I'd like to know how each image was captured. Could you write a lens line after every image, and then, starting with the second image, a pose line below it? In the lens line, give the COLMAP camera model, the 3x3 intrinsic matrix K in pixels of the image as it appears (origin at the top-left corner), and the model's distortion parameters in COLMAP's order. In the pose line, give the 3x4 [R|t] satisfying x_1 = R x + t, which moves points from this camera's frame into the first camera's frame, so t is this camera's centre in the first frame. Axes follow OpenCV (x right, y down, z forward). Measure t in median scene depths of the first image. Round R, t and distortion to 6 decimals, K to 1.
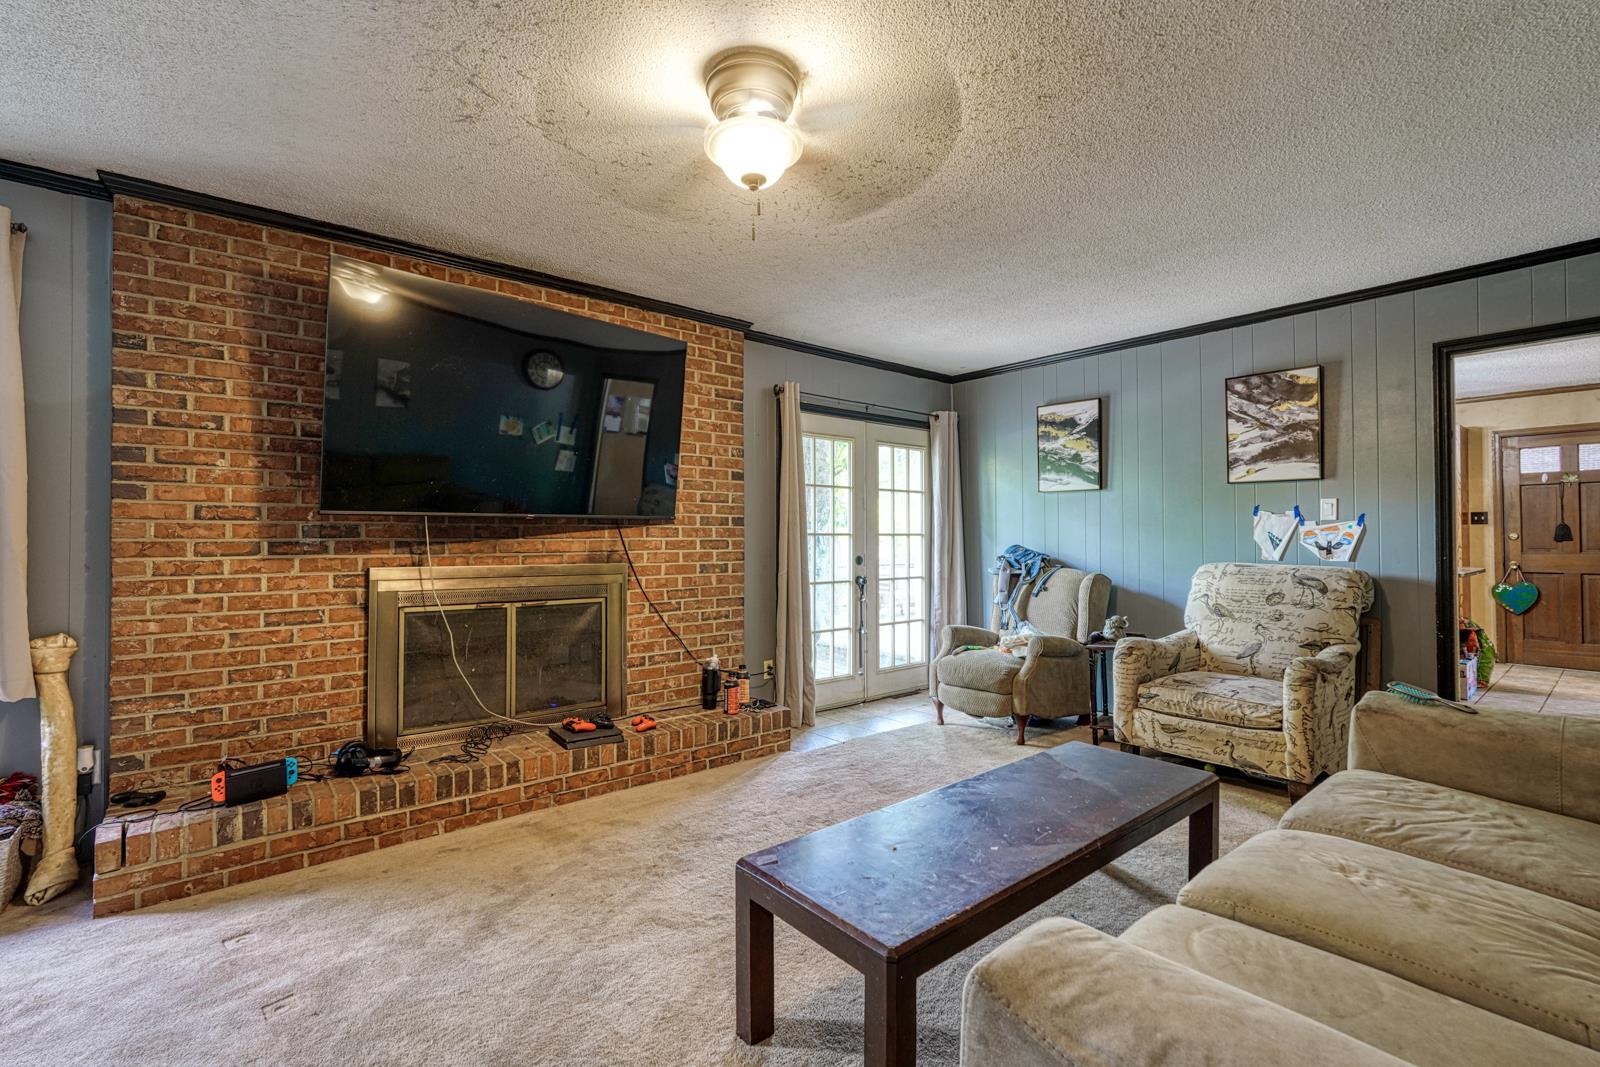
lens RADIAL K [[701.0, 0, 796.6], [0, 701.0, 529.0], [0, 0, 1]] dist [-0.003687, 0.002528]
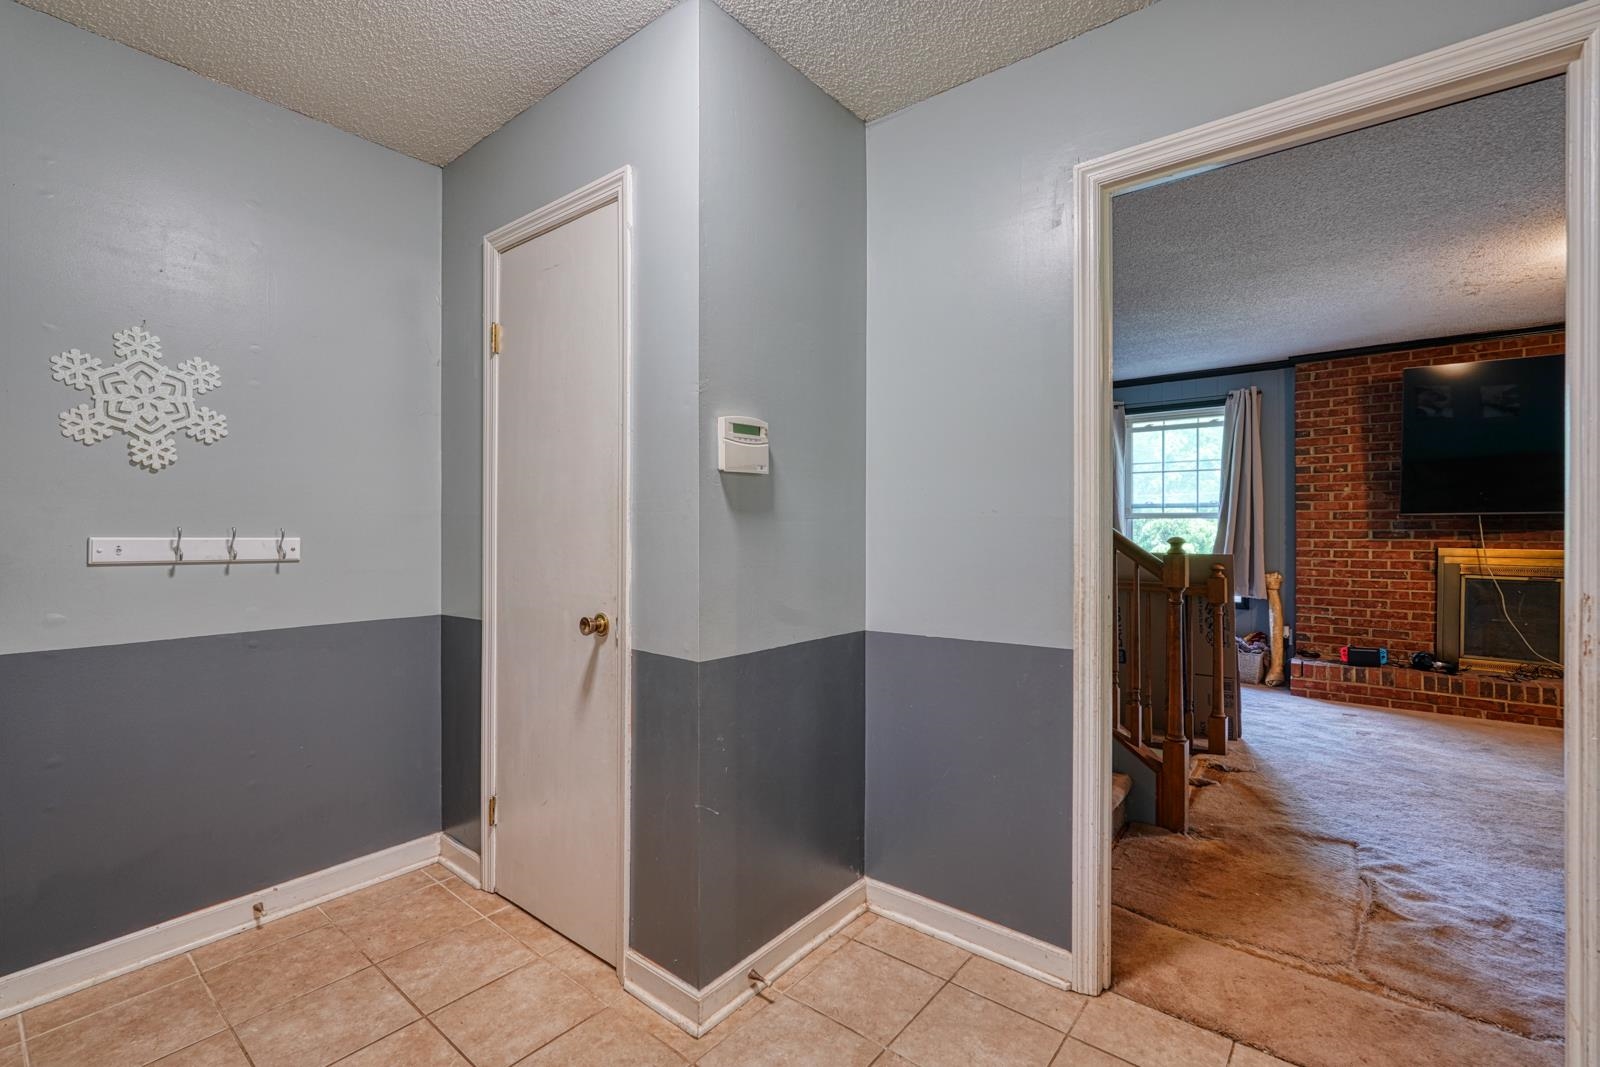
lens RADIAL K [[701.0, 0, 794.9], [0, 701.0, 529.4], [0, 0, 1]] dist [-0.003687, 0.002528]
pose [[0.179358, 0.004172, -0.983775, 0.769105], [0.013457, 0.999887, 0.006694, -0.018668], [0.983692, -0.014439, 0.179281, -0.803128]]
